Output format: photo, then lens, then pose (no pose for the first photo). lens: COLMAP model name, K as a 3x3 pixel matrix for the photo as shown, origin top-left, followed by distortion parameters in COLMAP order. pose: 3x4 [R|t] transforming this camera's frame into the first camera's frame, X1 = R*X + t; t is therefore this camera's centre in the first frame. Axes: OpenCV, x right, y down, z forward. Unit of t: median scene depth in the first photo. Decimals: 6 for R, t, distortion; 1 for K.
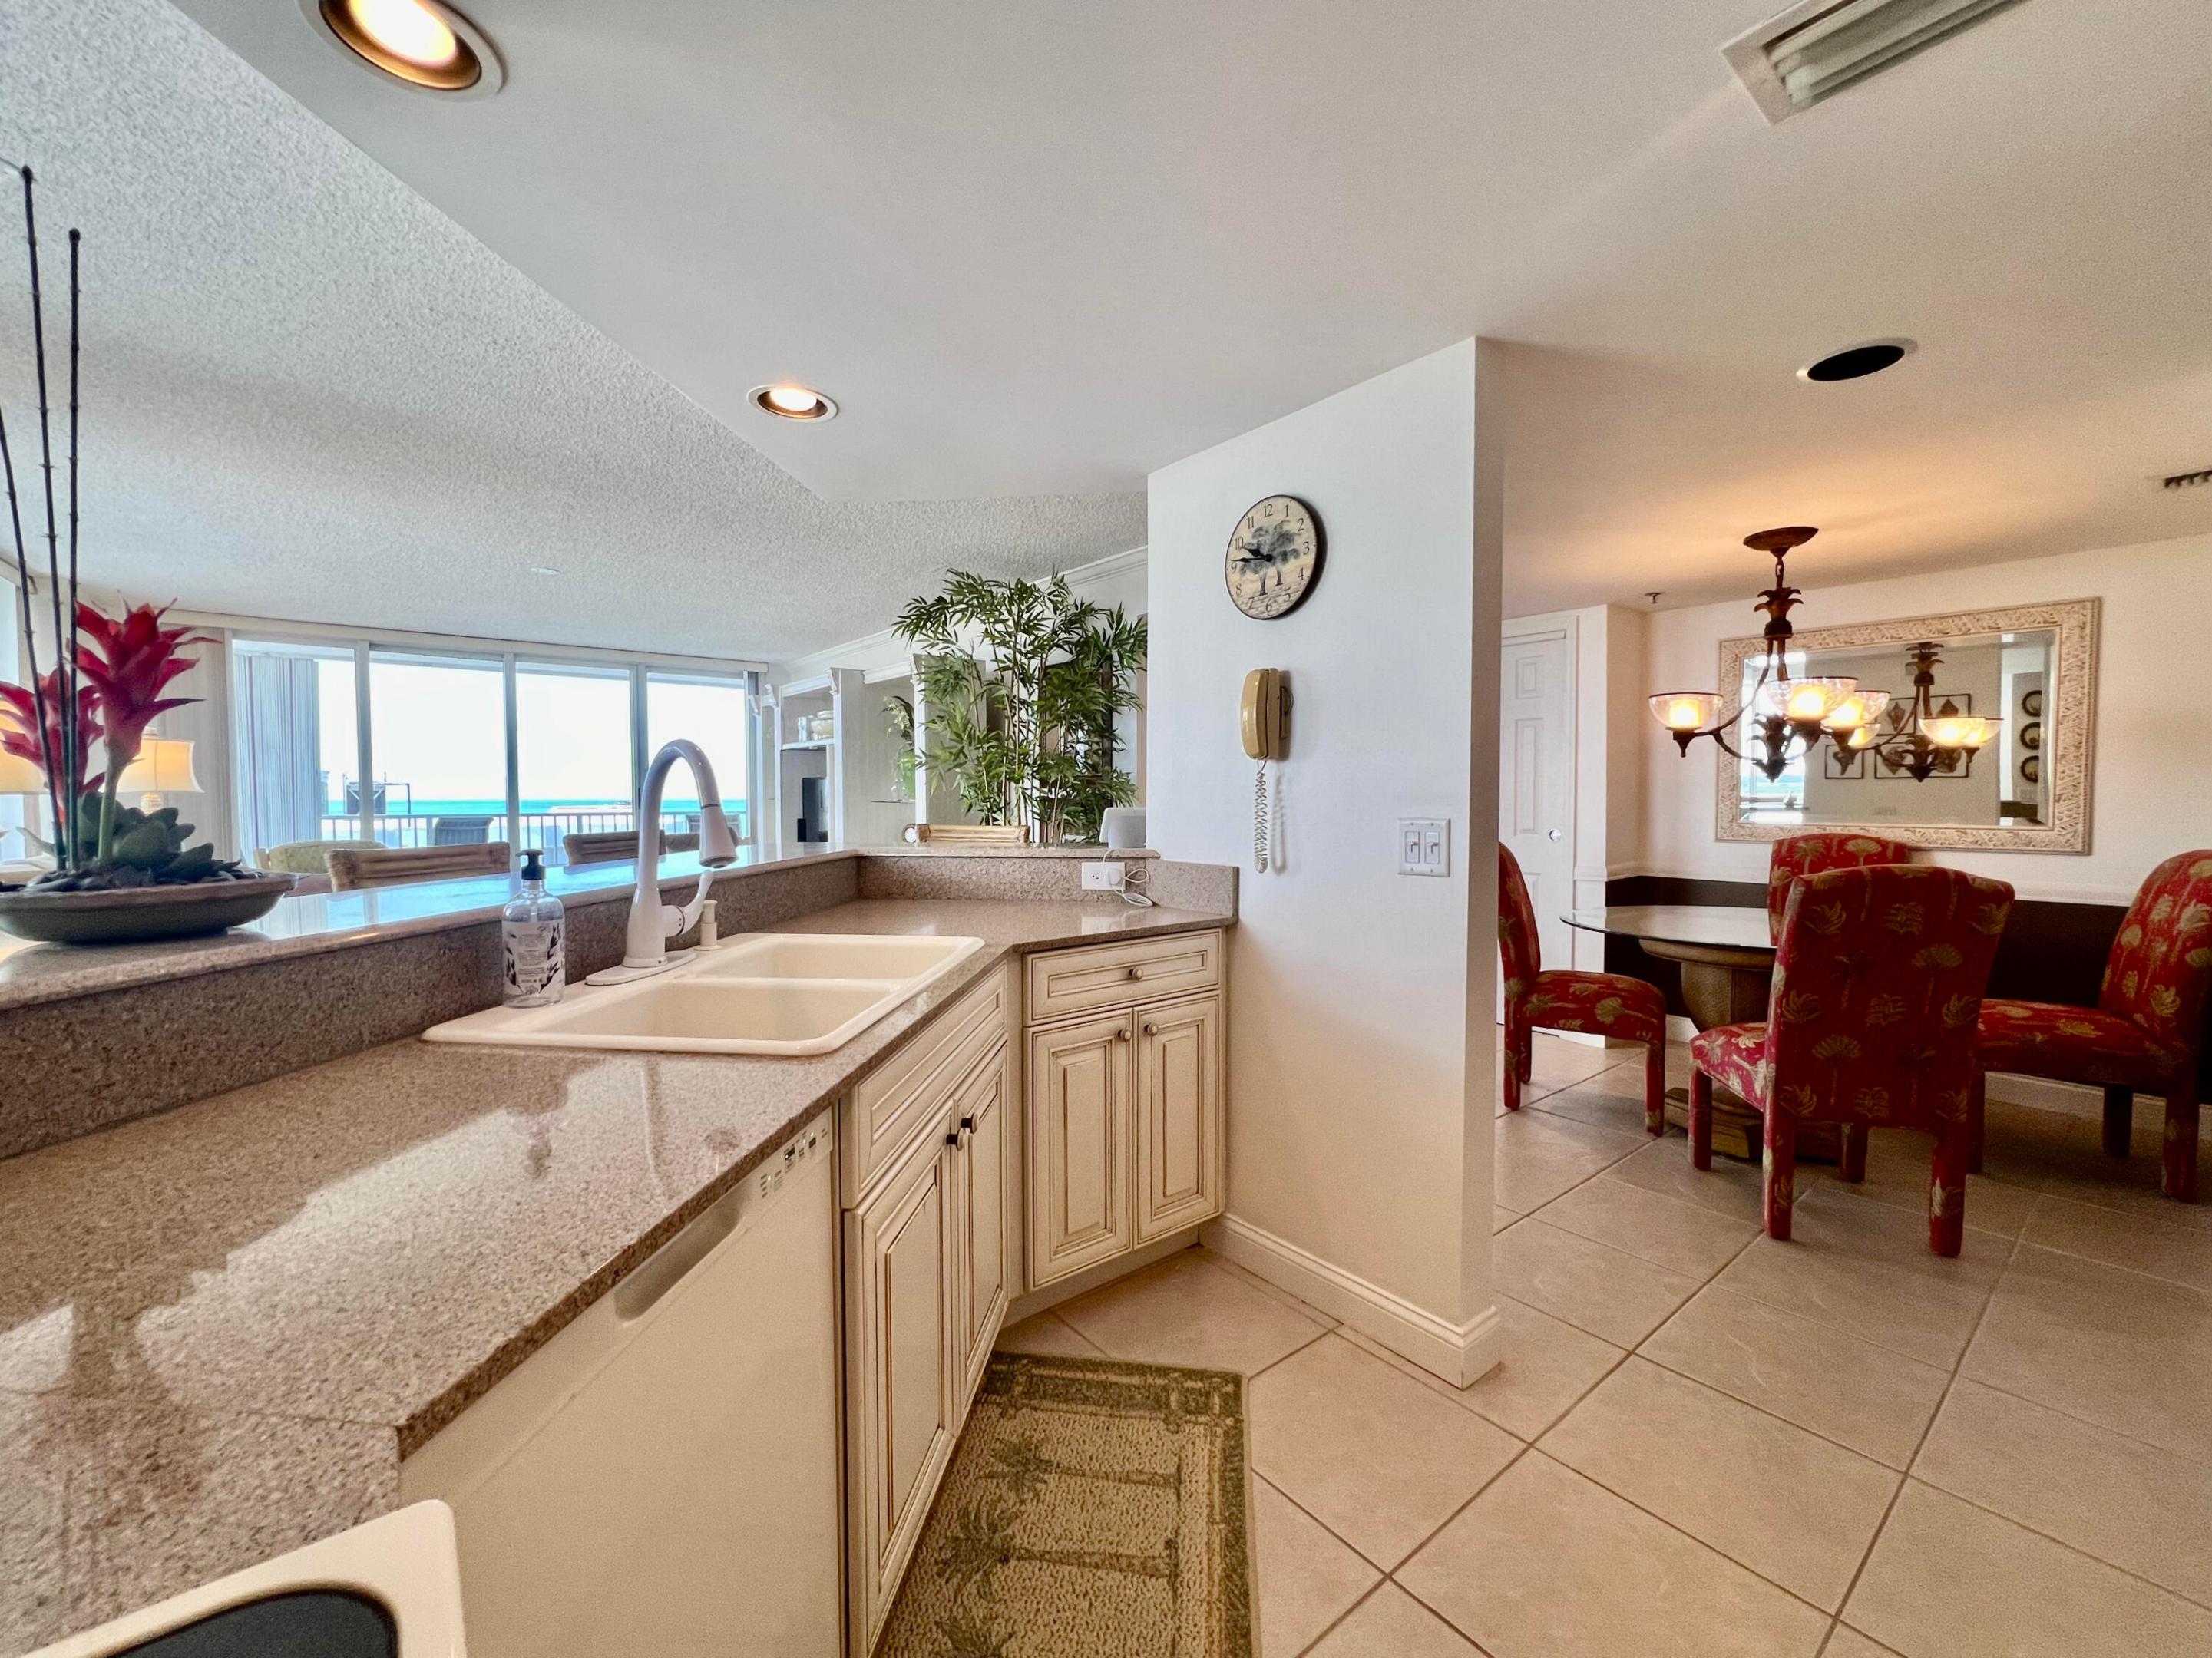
lens RADIAL K [[902.5, 0, 1101.6], [0, 902.5, 824.8], [0, 0, 1]] dist [-0.000443, -0.000305]
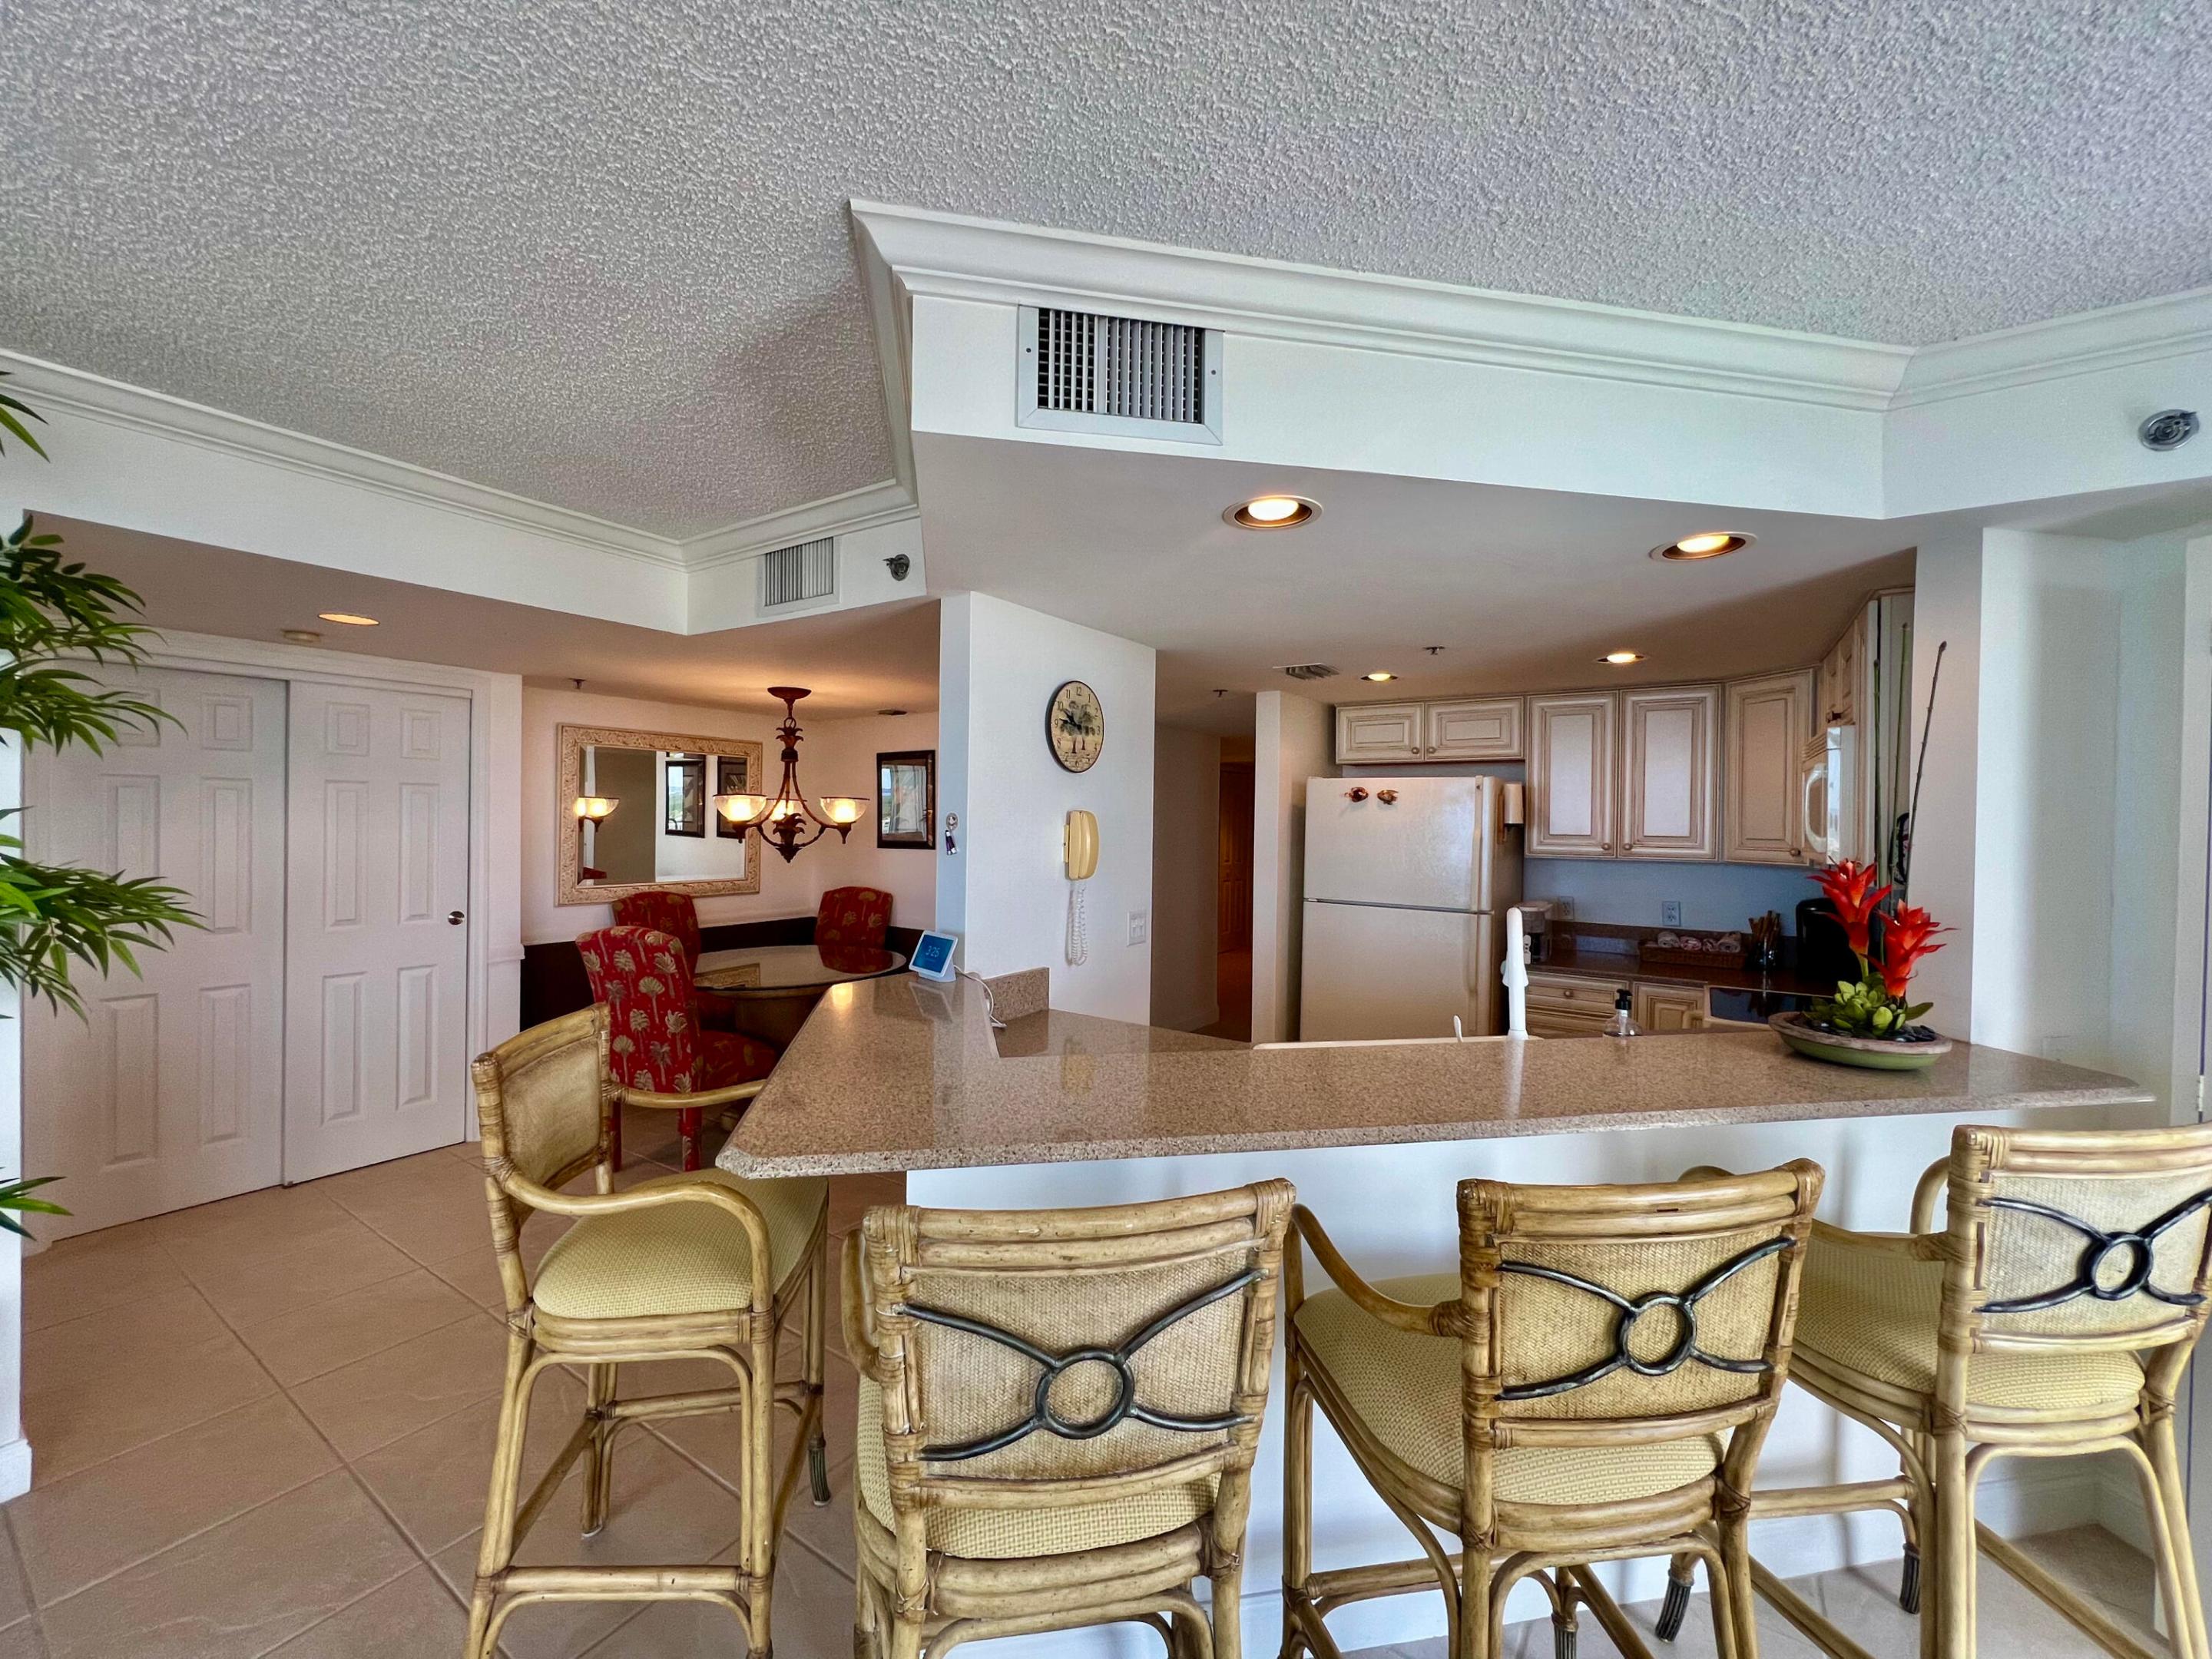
lens RADIAL K [[893.4, 0, 1104.4], [0, 893.4, 824.2], [0, 0, 1]] dist [-0.000013, -0.000298]
pose [[-0.297942, -0.013601, 0.954487, -1.060543], [0.017421, 0.999654, 0.019683, -0.178204], [-0.954425, 0.022493, -0.297602, 1.345049]]
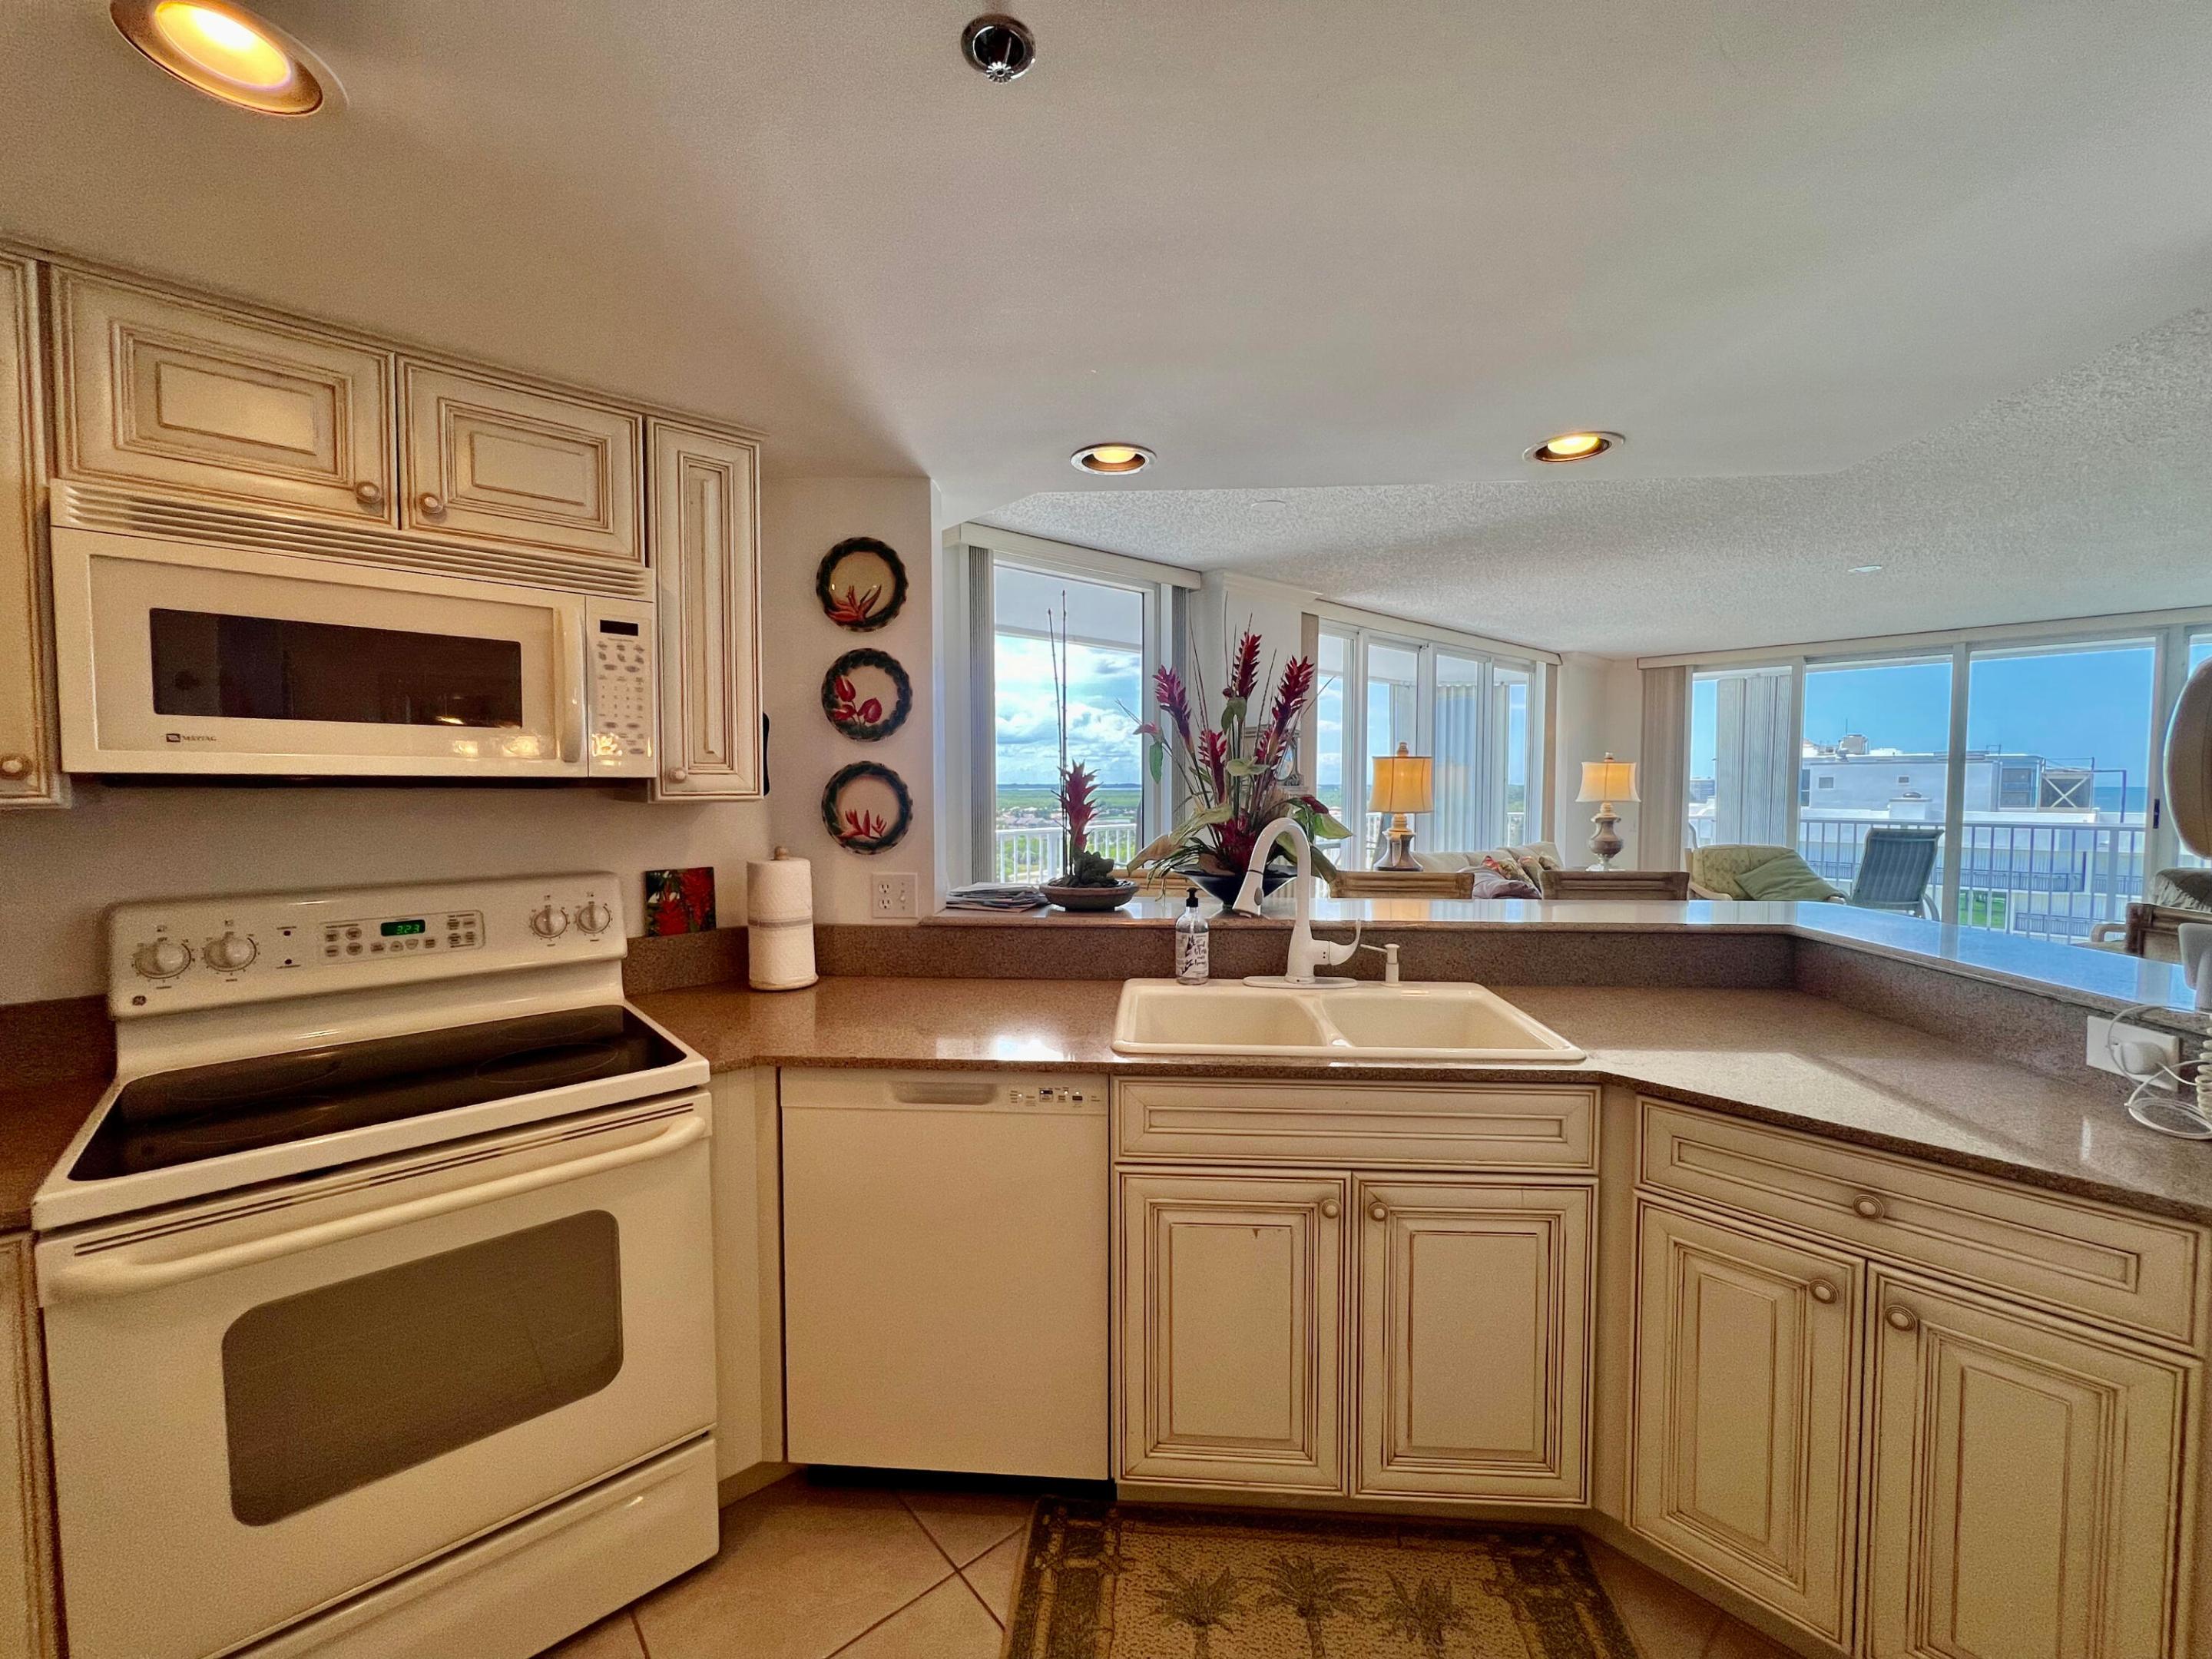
lens RADIAL K [[893.4, 0, 1104.4], [0, 893.4, 824.2], [0, 0, 1]] dist [-0.000013, -0.000298]
pose [[0.047194, 0.047657, -0.997748, 0.572625], [-0.033385, 0.998378, 0.046108, -0.092367], [0.998328, 0.031134, 0.048709, 0.452365]]
